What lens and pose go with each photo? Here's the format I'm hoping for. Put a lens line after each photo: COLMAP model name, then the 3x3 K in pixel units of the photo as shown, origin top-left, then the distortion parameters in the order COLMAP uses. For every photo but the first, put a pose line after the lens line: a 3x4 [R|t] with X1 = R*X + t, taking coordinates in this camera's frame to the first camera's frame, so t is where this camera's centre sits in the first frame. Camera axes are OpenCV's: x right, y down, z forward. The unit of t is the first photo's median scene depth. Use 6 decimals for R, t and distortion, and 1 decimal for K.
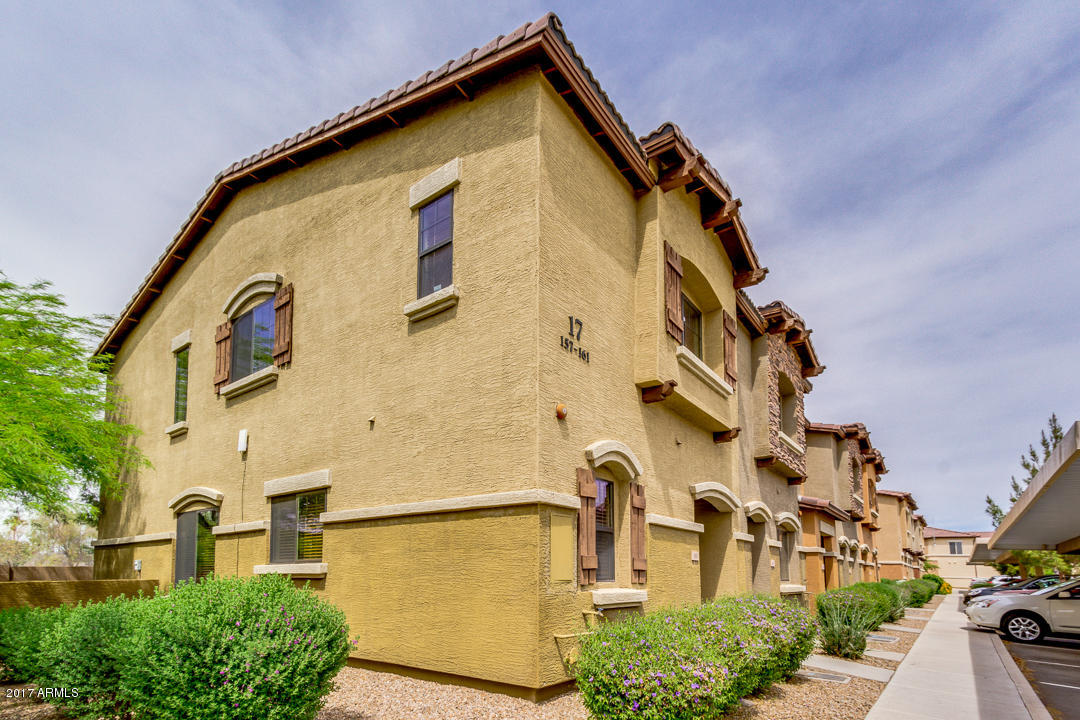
lens RADIAL K [[545.9, 0, 523.7], [0, 545.9, 502.1], [0, 0, 1]] dist [0.026843, 0.021700]
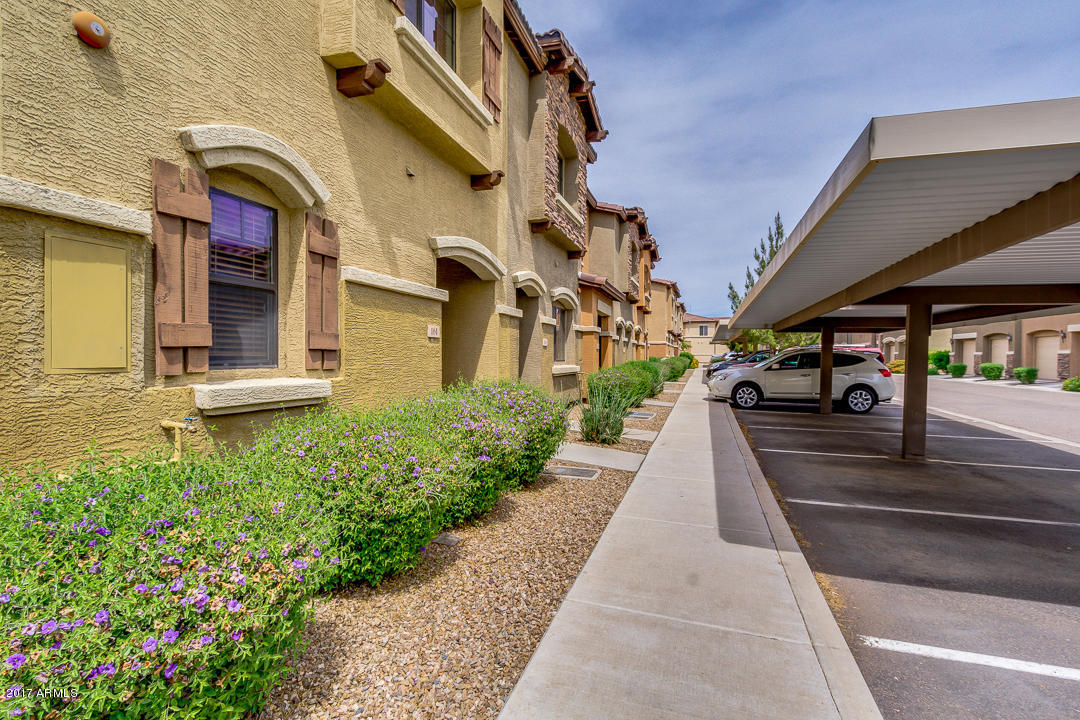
lens RADIAL K [[514.3, 0, 538.5], [0, 514.3, 362.8], [0, 0, 1]] dist [-0.002914, -0.000266]
pose [[0.939904, -0.019329, 0.340892, 0.159109], [-0.028518, 0.990464, 0.134790, 0.032038], [-0.340246, -0.136411, 0.930389, 0.217558]]
